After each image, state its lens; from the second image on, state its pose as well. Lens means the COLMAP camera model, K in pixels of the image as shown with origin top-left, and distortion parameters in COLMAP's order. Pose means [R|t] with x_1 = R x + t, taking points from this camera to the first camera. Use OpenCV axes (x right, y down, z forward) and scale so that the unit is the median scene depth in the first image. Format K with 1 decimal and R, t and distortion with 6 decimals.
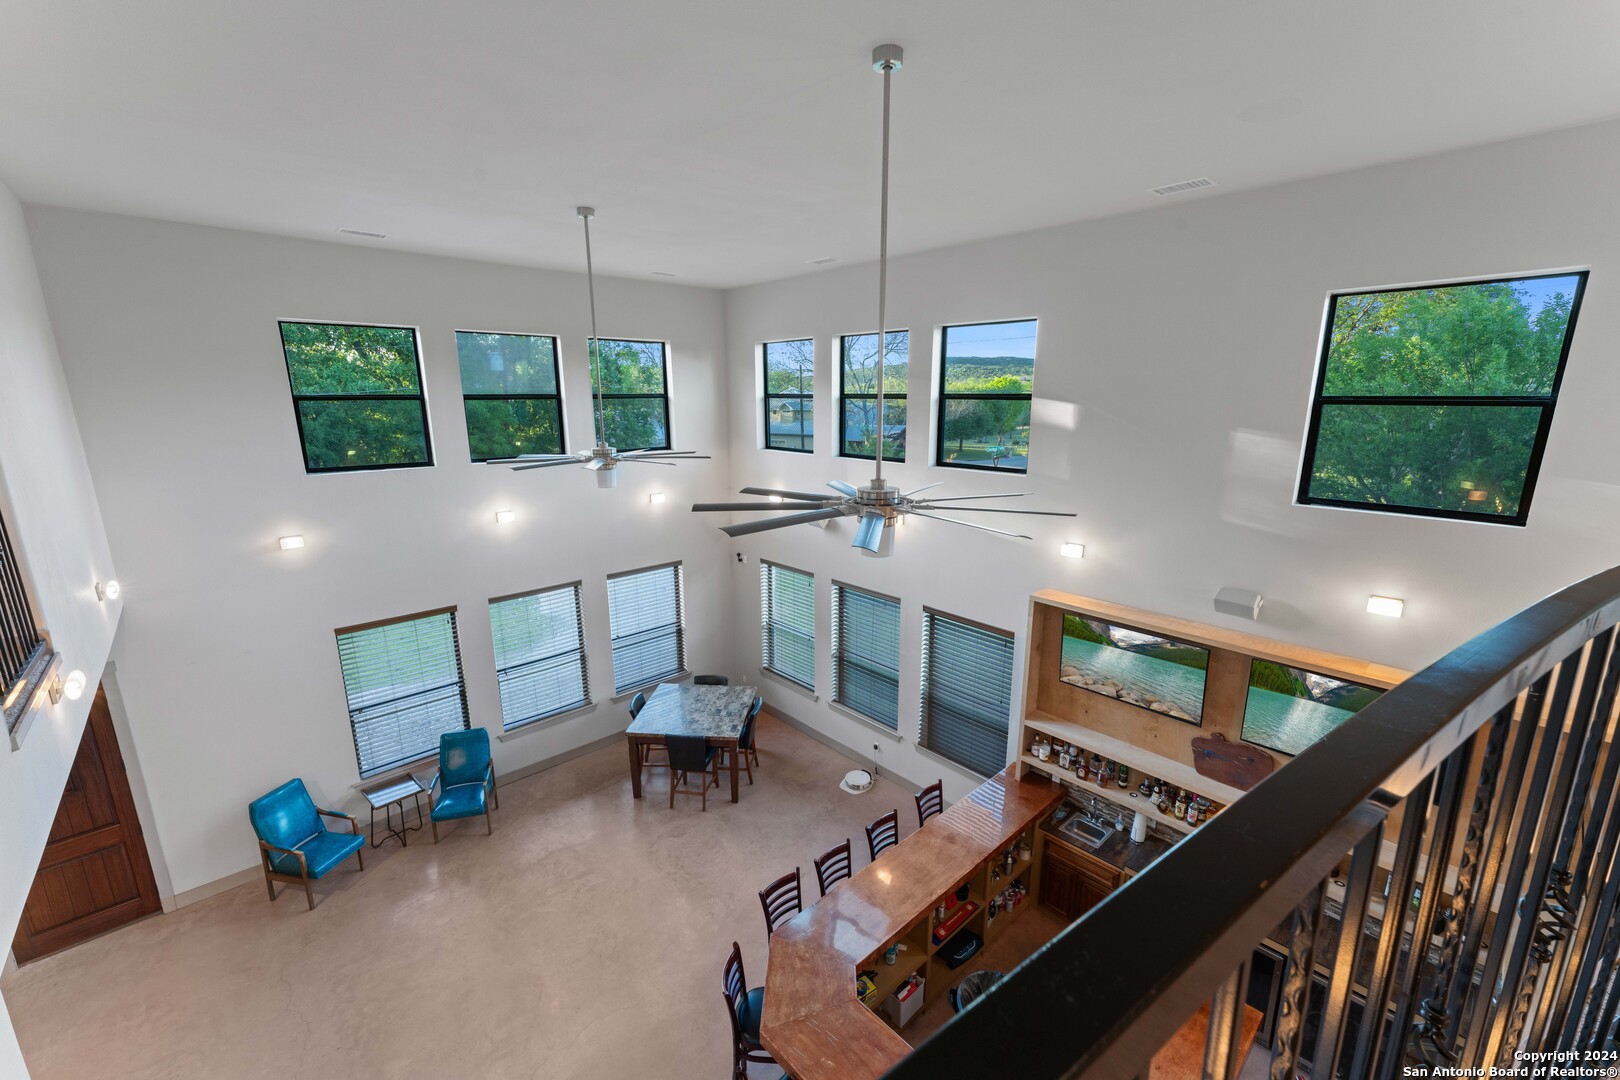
lens RADIAL K [[653.2, 0, 818.5], [0, 653.2, 533.3], [0, 0, 1]] dist [-0.000277, 0.000438]
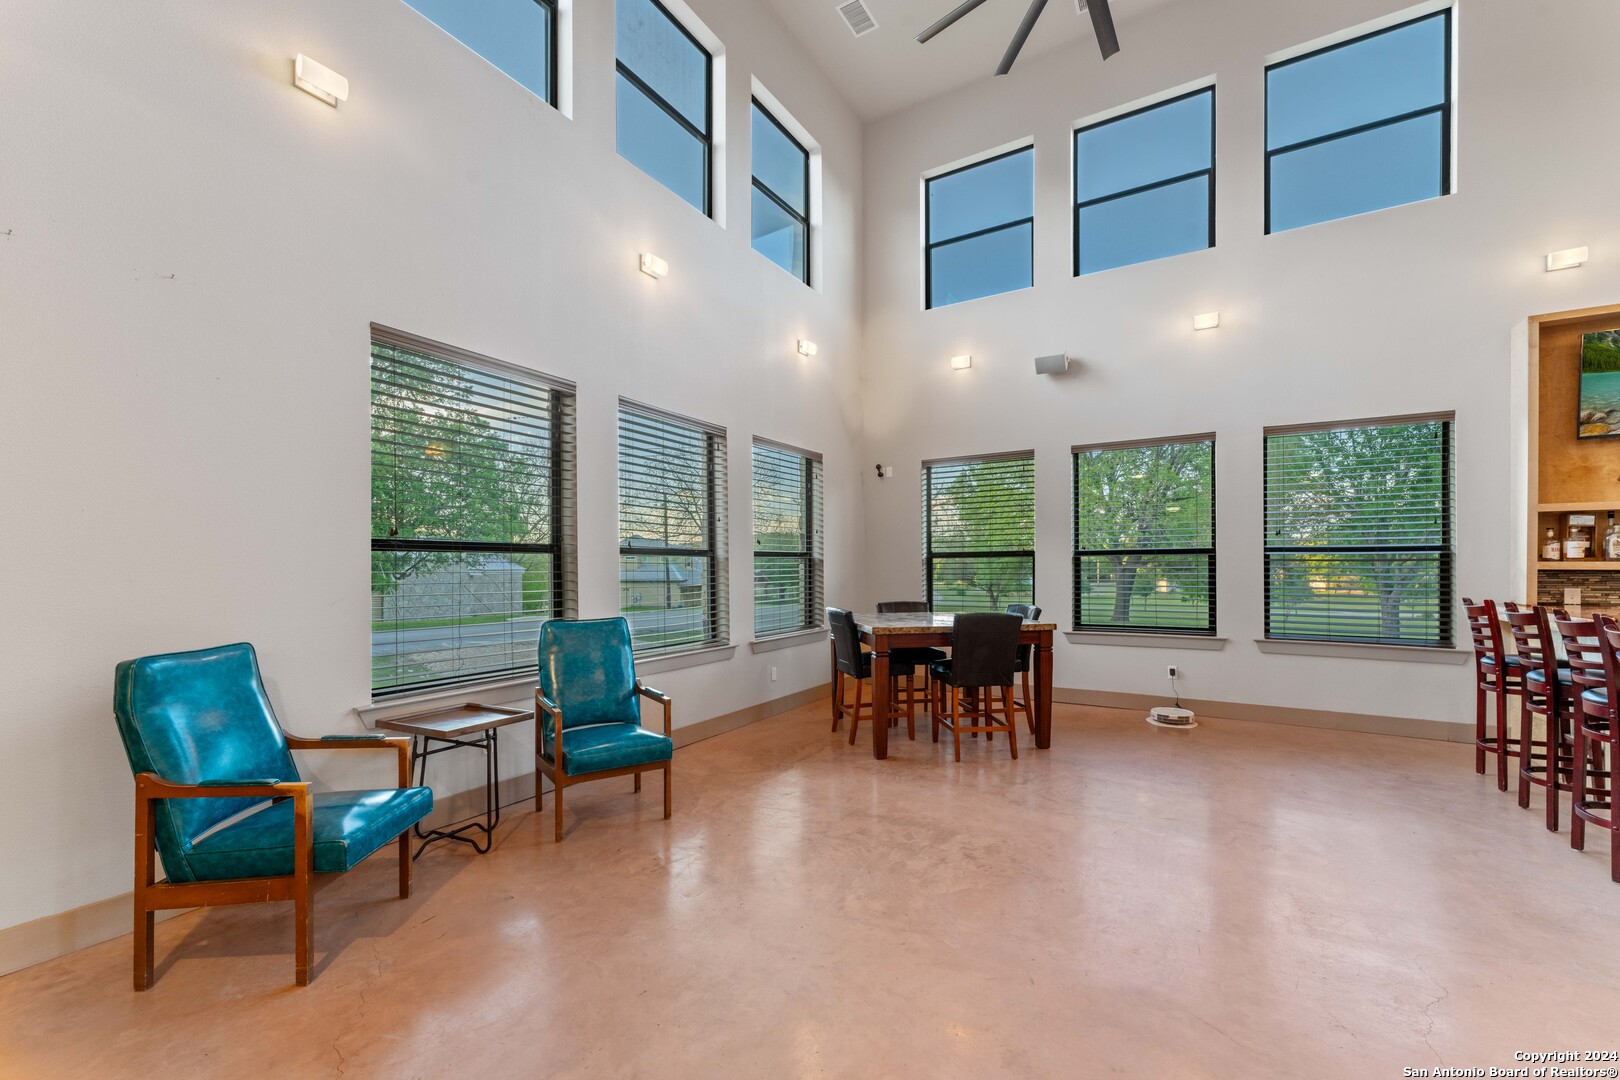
lens RADIAL K [[653.2, 0, 809.3], [0, 653.2, 567.2], [0, 0, 1]] dist [-0.000277, 0.000438]
pose [[0.963862, -0.002292, 0.266392, -0.514110], [0.060796, 0.975468, -0.211580, 0.382175], [-0.259372, 0.220130, 0.940356, 0.480172]]
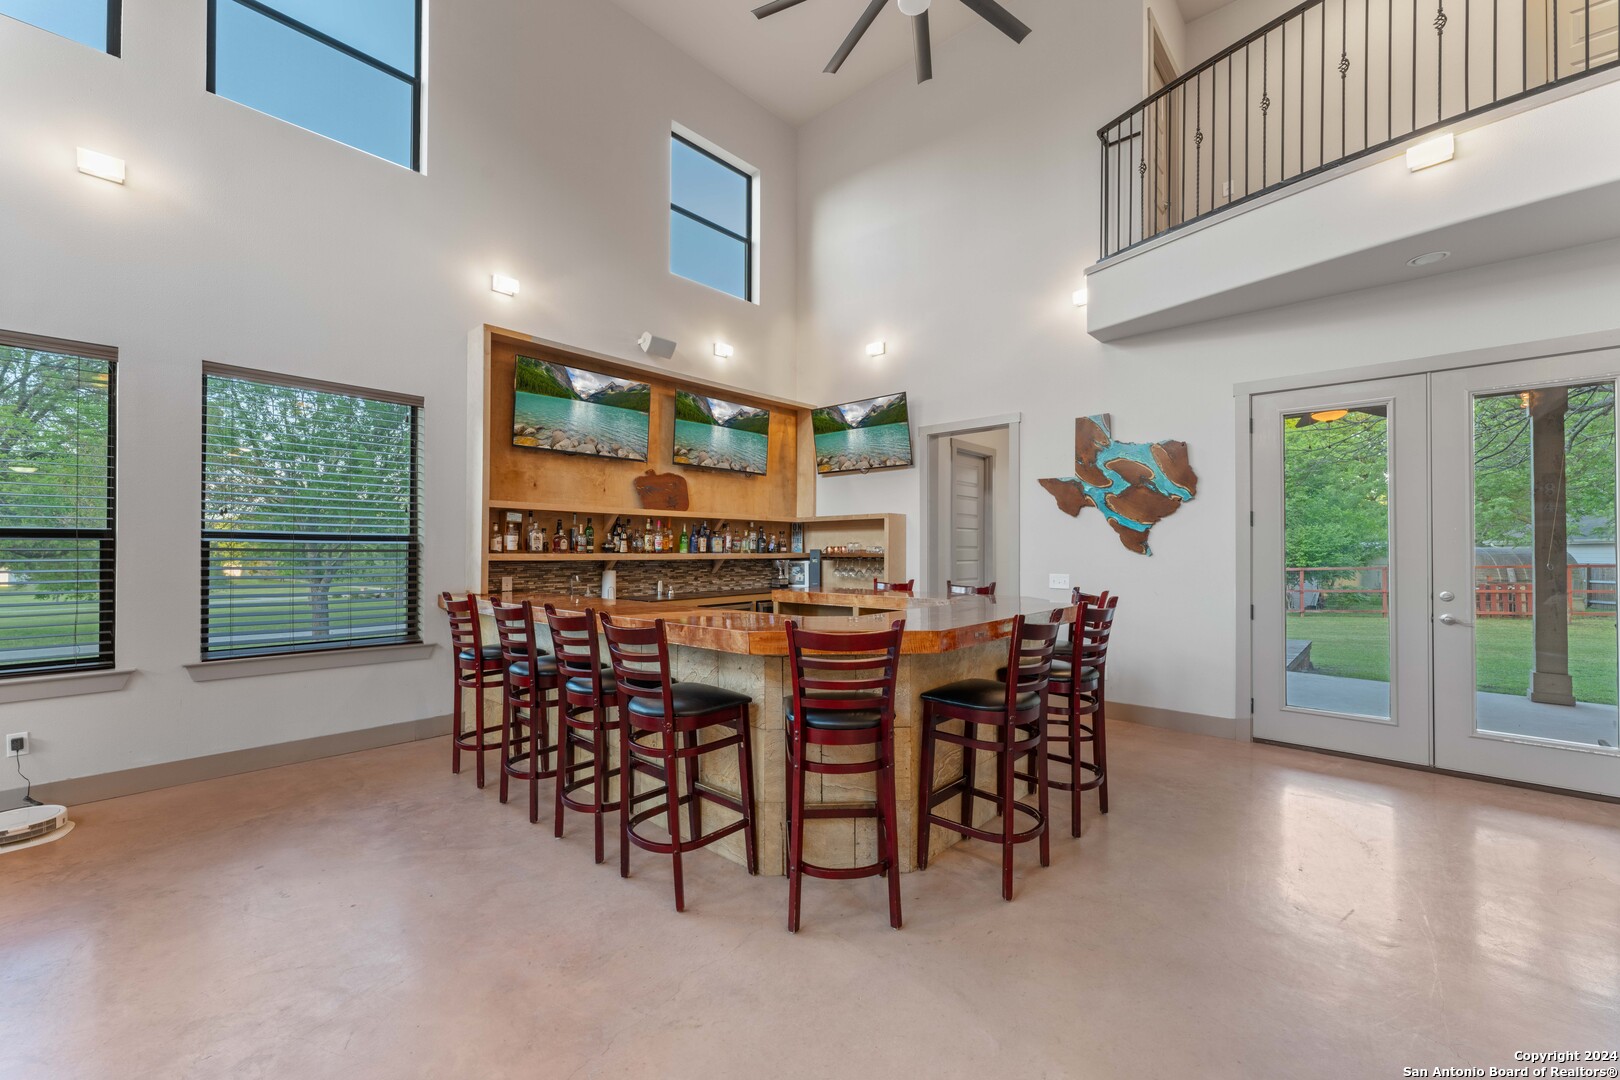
lens RADIAL K [[653.2, 0, 817.2], [0, 653.2, 546.9], [0, 0, 1]] dist [-0.000277, 0.000438]
pose [[-0.089744, 0.007628, 0.995936, -0.385040], [0.216700, 0.976164, 0.012050, 0.347969], [-0.972105, 0.216900, -0.089258, 0.606793]]
